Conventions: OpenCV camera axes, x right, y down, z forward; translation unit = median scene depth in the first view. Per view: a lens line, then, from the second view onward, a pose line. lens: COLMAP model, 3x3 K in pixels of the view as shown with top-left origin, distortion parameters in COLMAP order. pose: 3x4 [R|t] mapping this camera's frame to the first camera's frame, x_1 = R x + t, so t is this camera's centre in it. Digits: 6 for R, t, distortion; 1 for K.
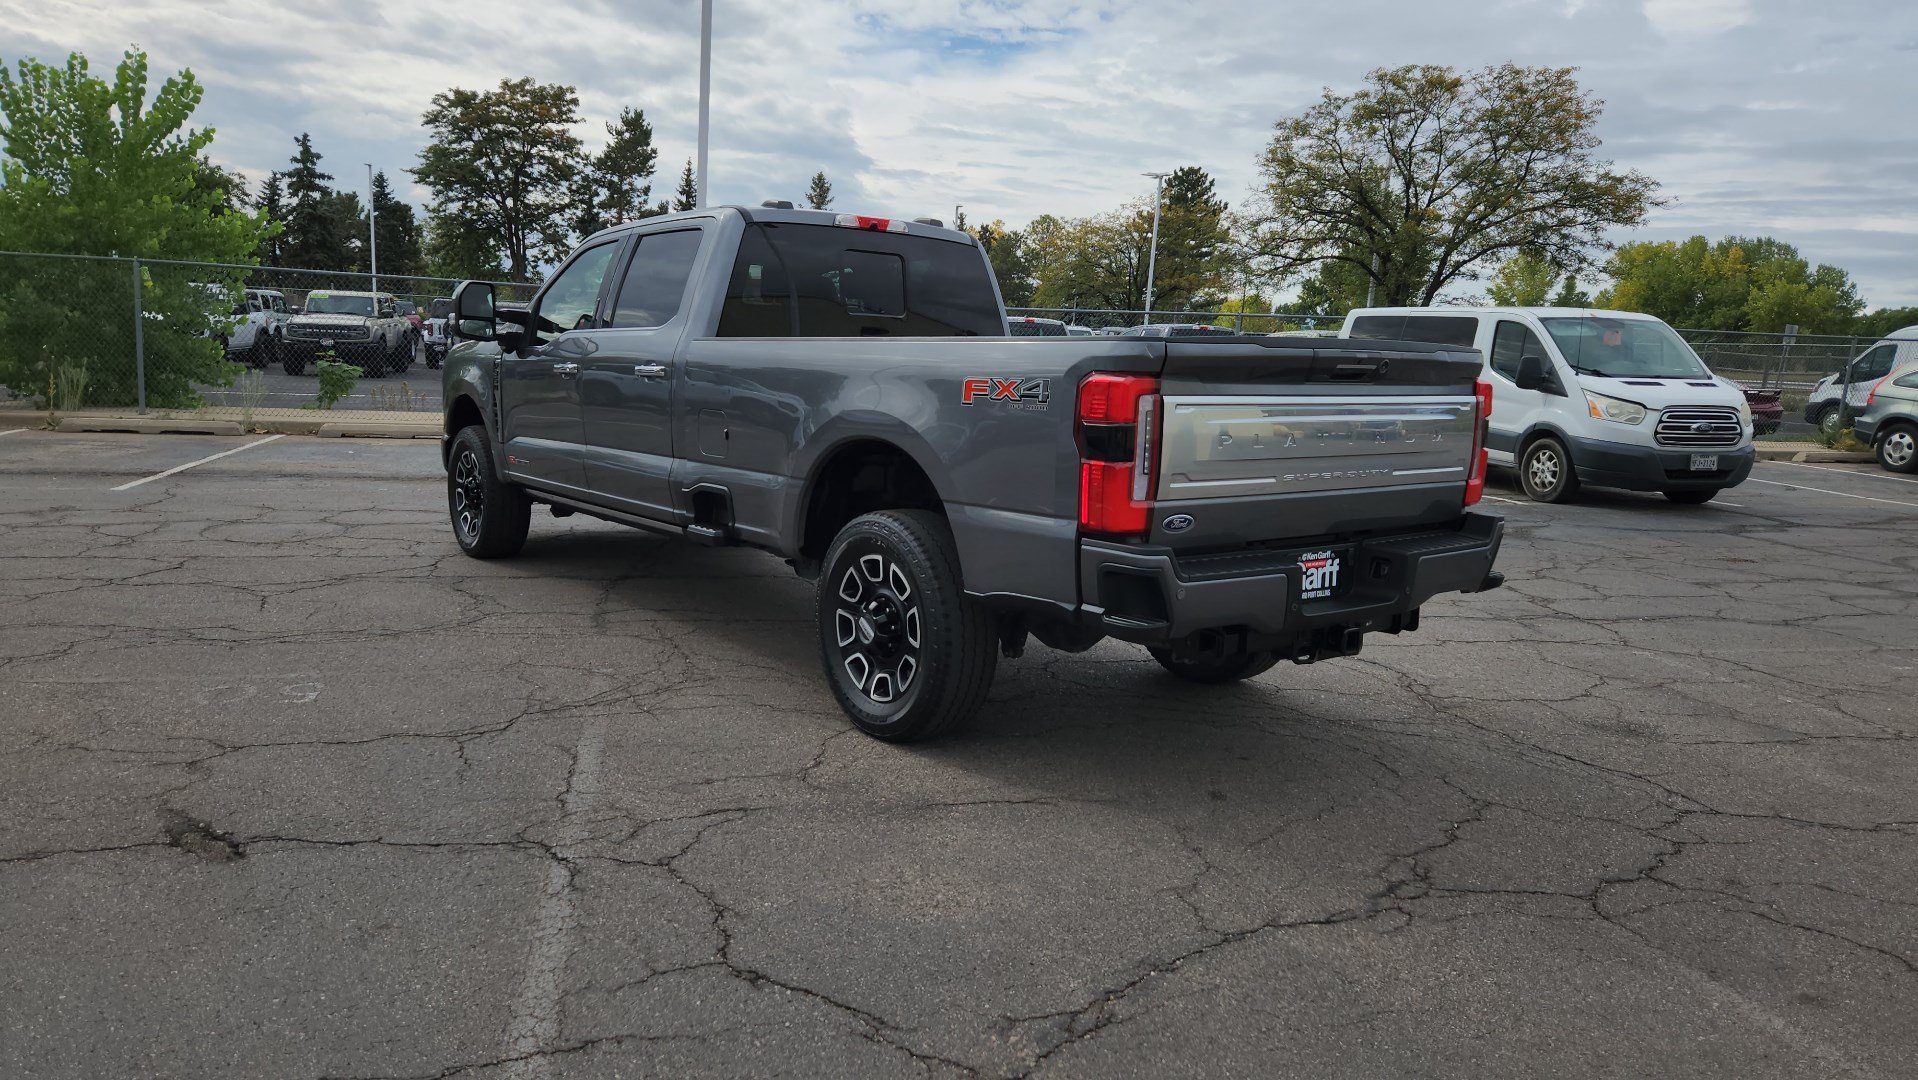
lens RADIAL K [[1277.3, 0, 944.8], [0, 1277.3, 555.1], [0, 0, 1]] dist [0.073278, -0.058037]
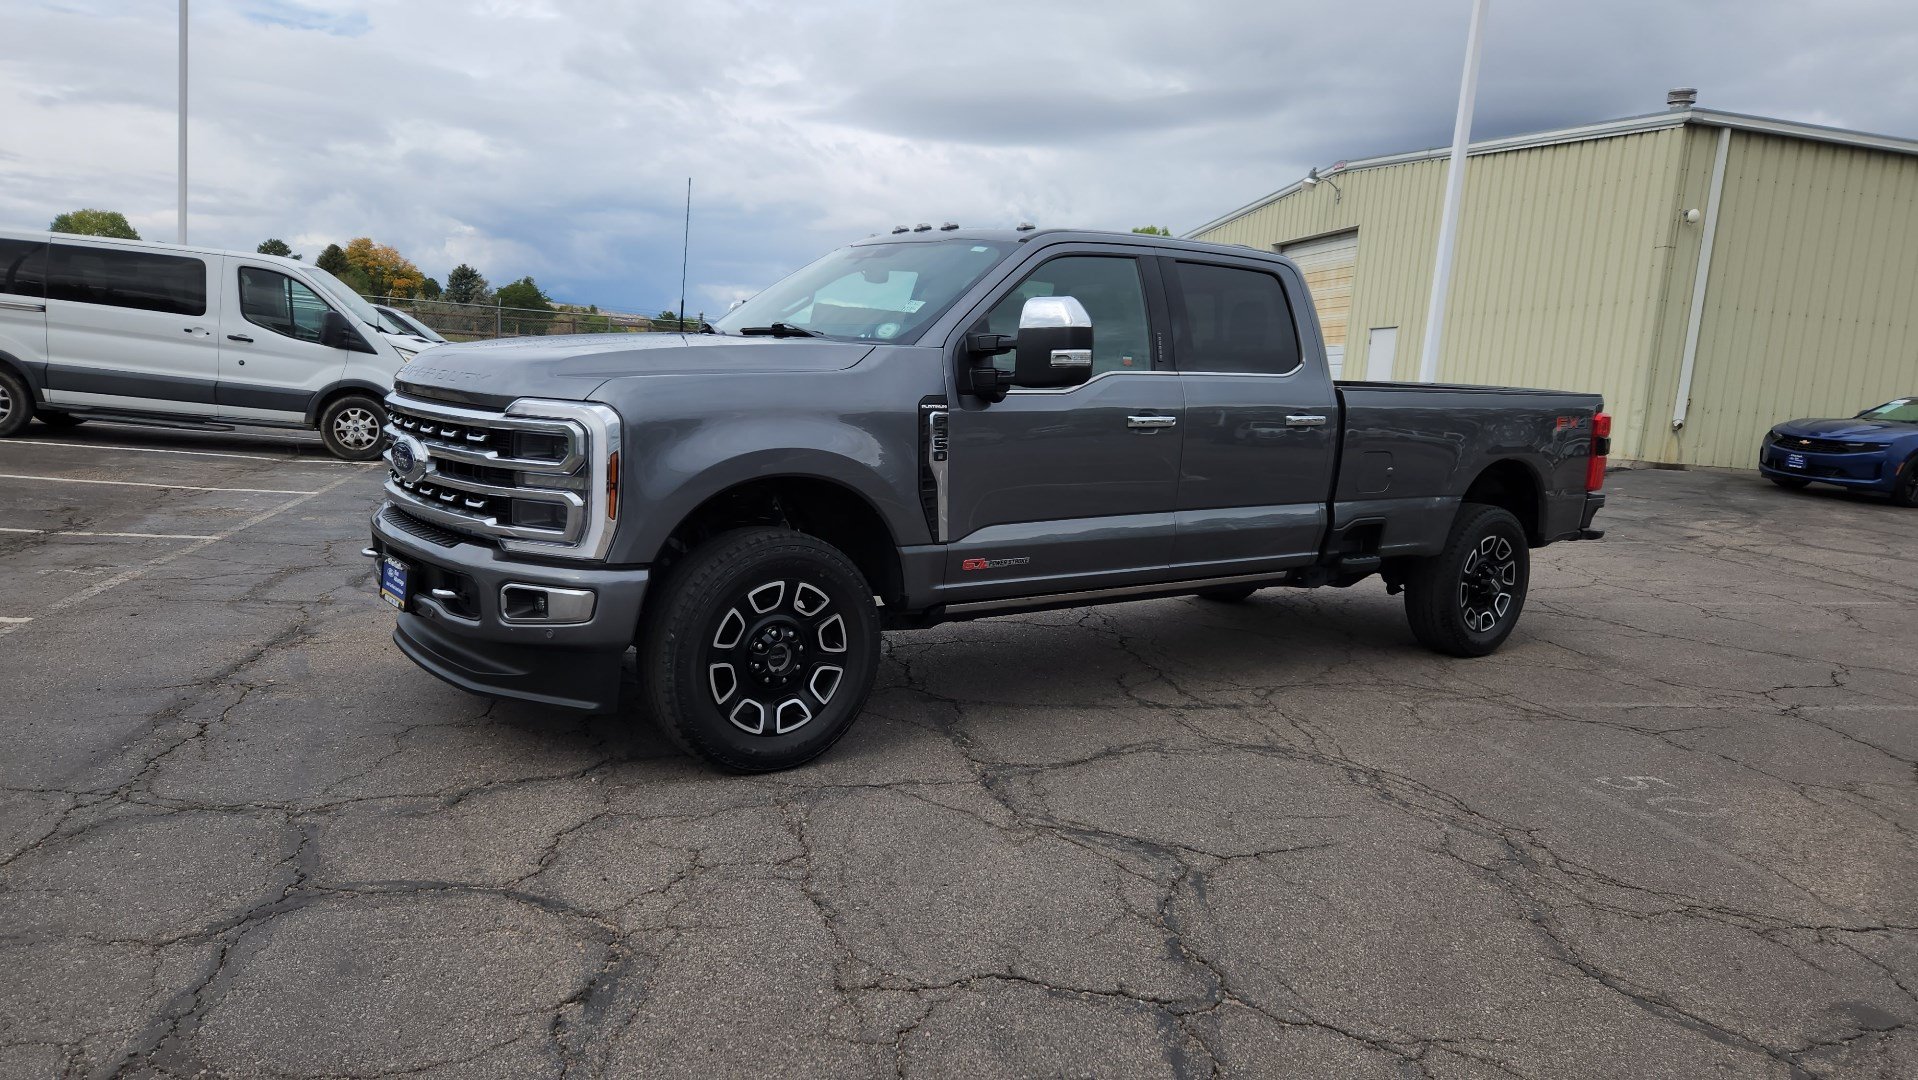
lens RADIAL K [[1277.3, 0, 935.5], [0, 1277.3, 549.0], [0, 0, 1]] dist [0.073278, -0.058037]
pose [[0.009727, -0.178173, 0.983951, -0.591119], [0.097928, 0.979437, 0.176387, -0.120111], [-0.995146, 0.094641, 0.026975, 0.609342]]
